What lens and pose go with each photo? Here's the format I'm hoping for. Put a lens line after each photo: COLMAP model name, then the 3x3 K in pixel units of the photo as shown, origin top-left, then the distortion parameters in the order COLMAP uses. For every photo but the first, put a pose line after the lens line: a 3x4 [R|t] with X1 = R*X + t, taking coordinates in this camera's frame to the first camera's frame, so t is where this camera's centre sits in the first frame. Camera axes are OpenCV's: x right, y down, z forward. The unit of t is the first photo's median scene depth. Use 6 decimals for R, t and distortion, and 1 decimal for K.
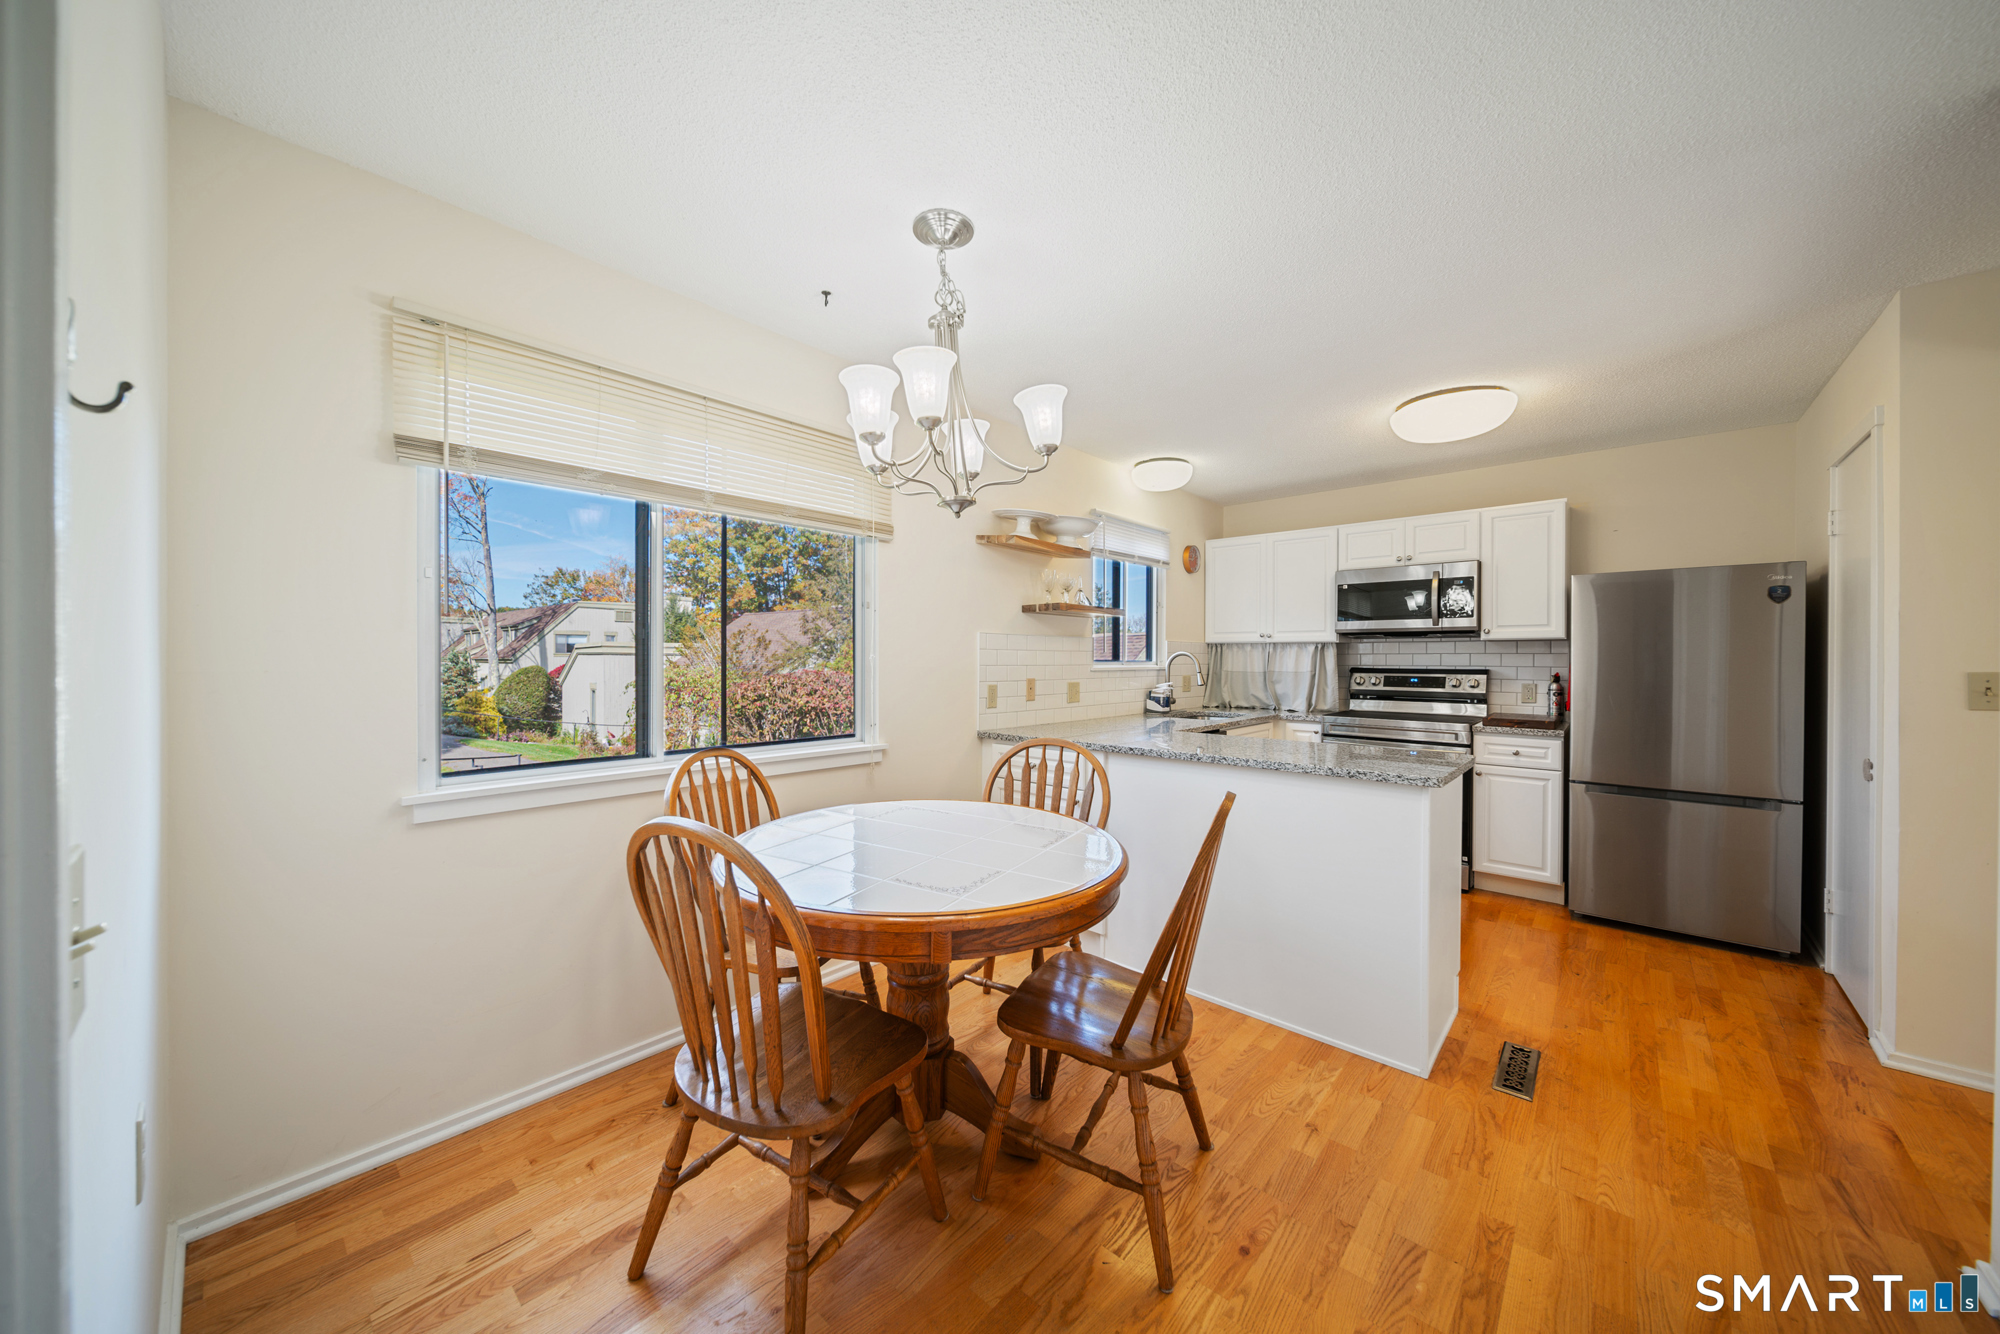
lens RADIAL K [[704.0, 0, 992.0], [0, 704.0, 660.8], [0, 0, 1]] dist [-0.001834, -0.000244]
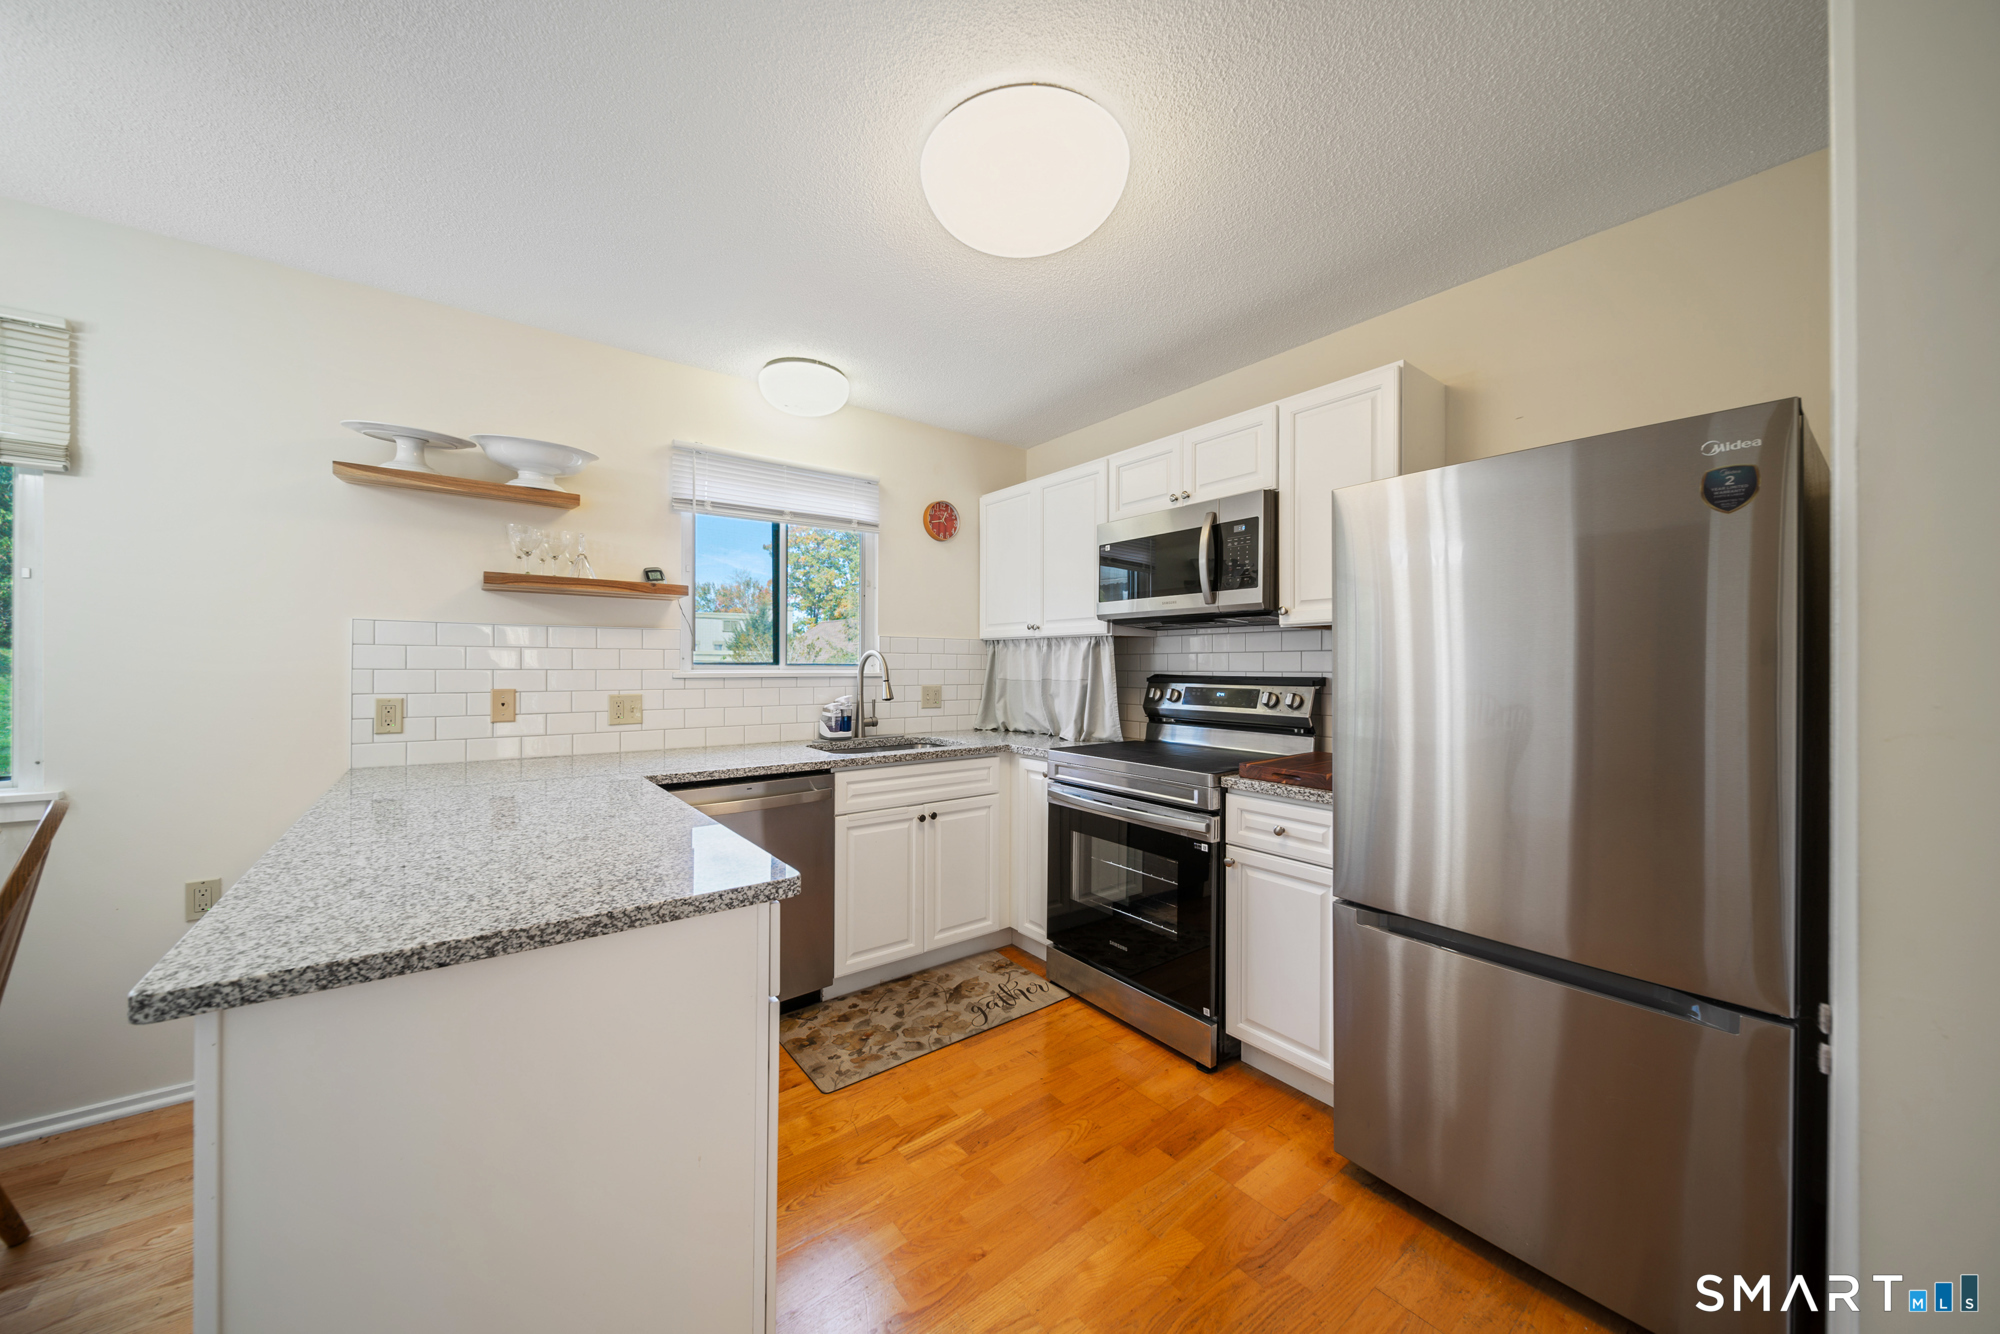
lens RADIAL K [[704.0, 0, 1006.4], [0, 704.0, 668.1], [0, 0, 1]] dist [-0.001834, -0.000244]
pose [[0.982935, -0.000289, -0.183951, 0.528514], [0.000145, 1.000000, -0.000795, 0.004633], [0.183951, 0.000755, 0.982935, 0.354398]]
